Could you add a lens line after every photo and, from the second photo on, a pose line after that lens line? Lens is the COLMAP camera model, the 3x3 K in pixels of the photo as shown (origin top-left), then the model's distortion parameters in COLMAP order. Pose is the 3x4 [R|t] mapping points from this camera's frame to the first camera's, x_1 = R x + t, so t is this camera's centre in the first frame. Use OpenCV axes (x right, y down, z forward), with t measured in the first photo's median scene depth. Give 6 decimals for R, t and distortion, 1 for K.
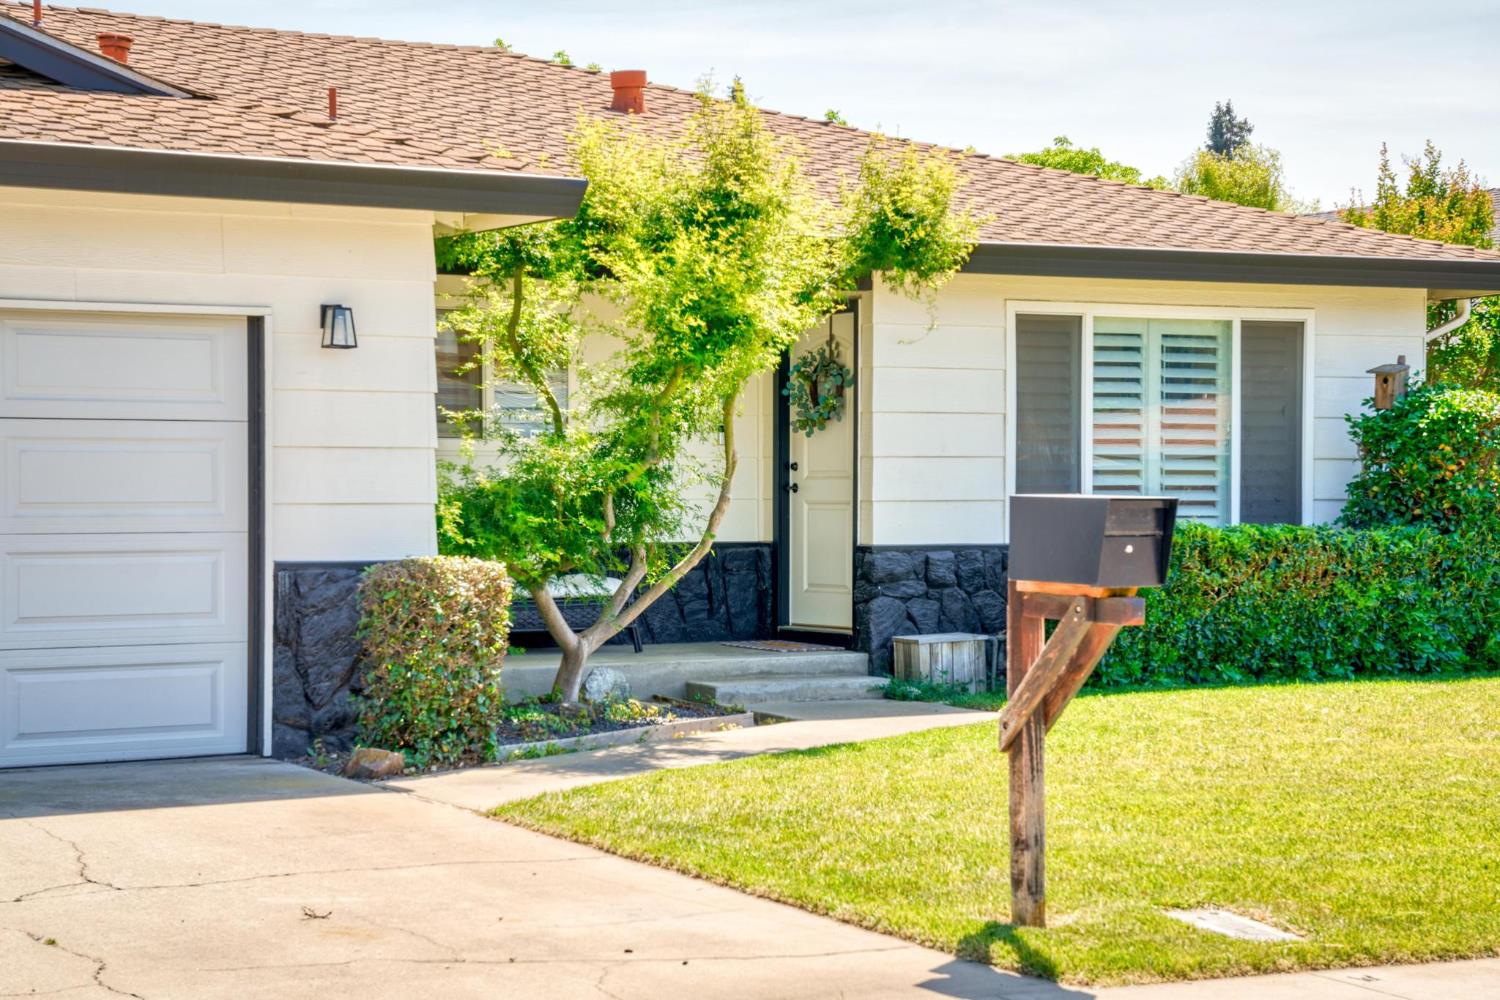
lens RADIAL K [[3091.1, 0, 803.9], [0, 3091.1, 526.6], [0, 0, 1]] dist [0.402737, -0.002503]
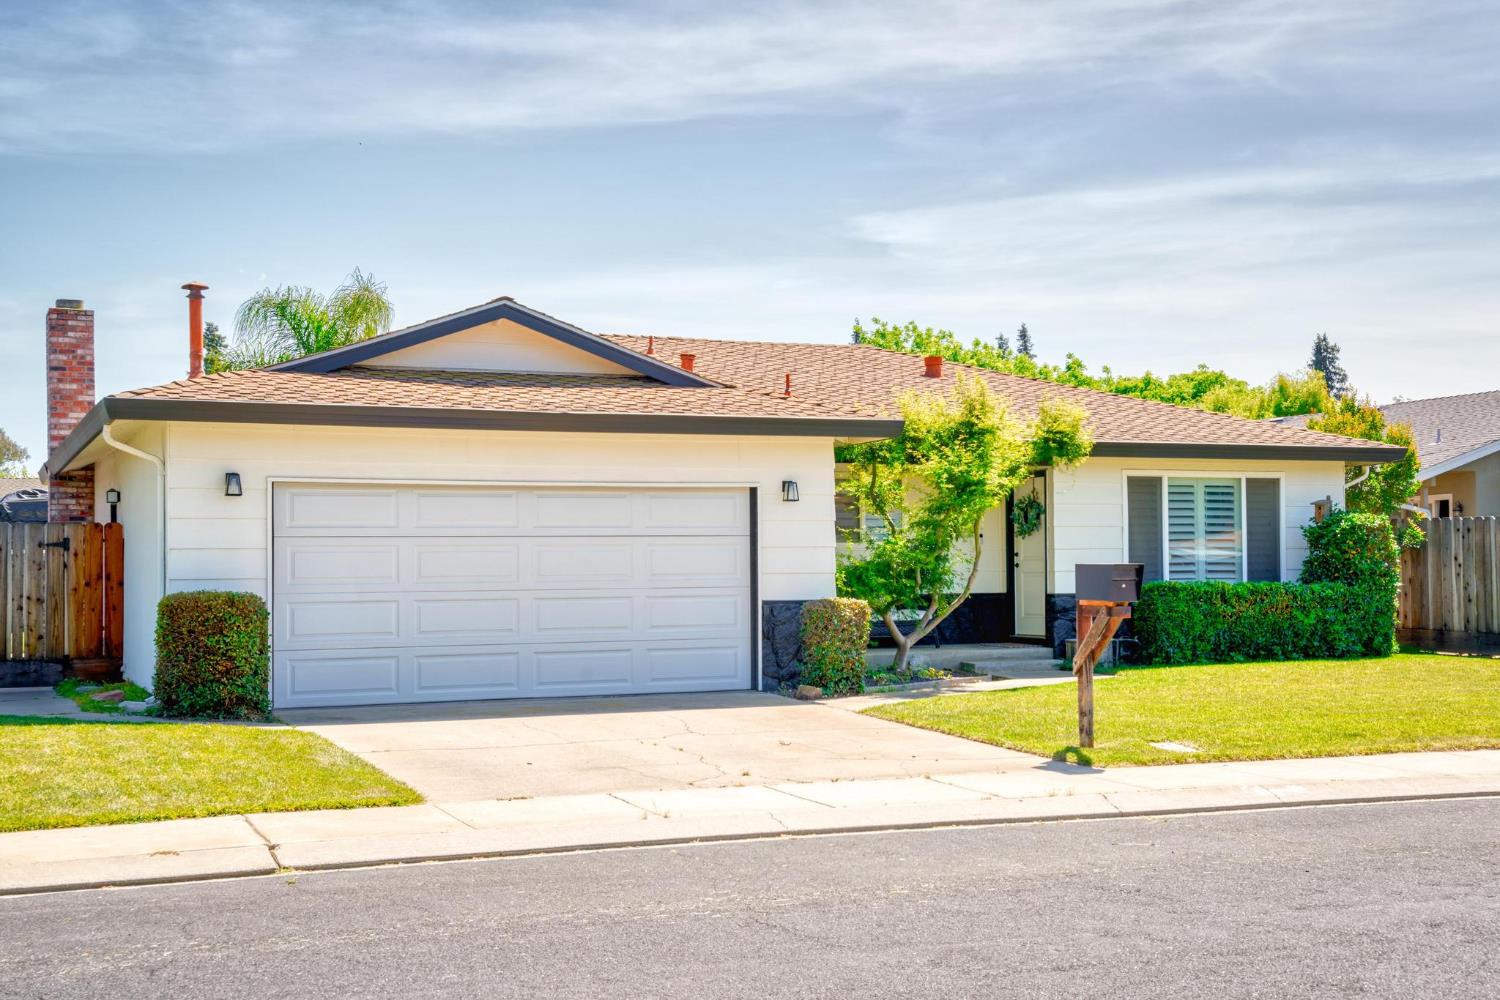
lens RADIAL K [[1905.6, 0, 750.0], [0, 1905.6, 500.0], [0, 0, 1]] dist [0.165974, 0.034768]
pose [[0.985882, -0.015372, -0.166735, 0.038739], [0.006941, 0.998673, -0.051030, 0.008178], [0.167299, 0.049153, 0.984680, -0.271869]]
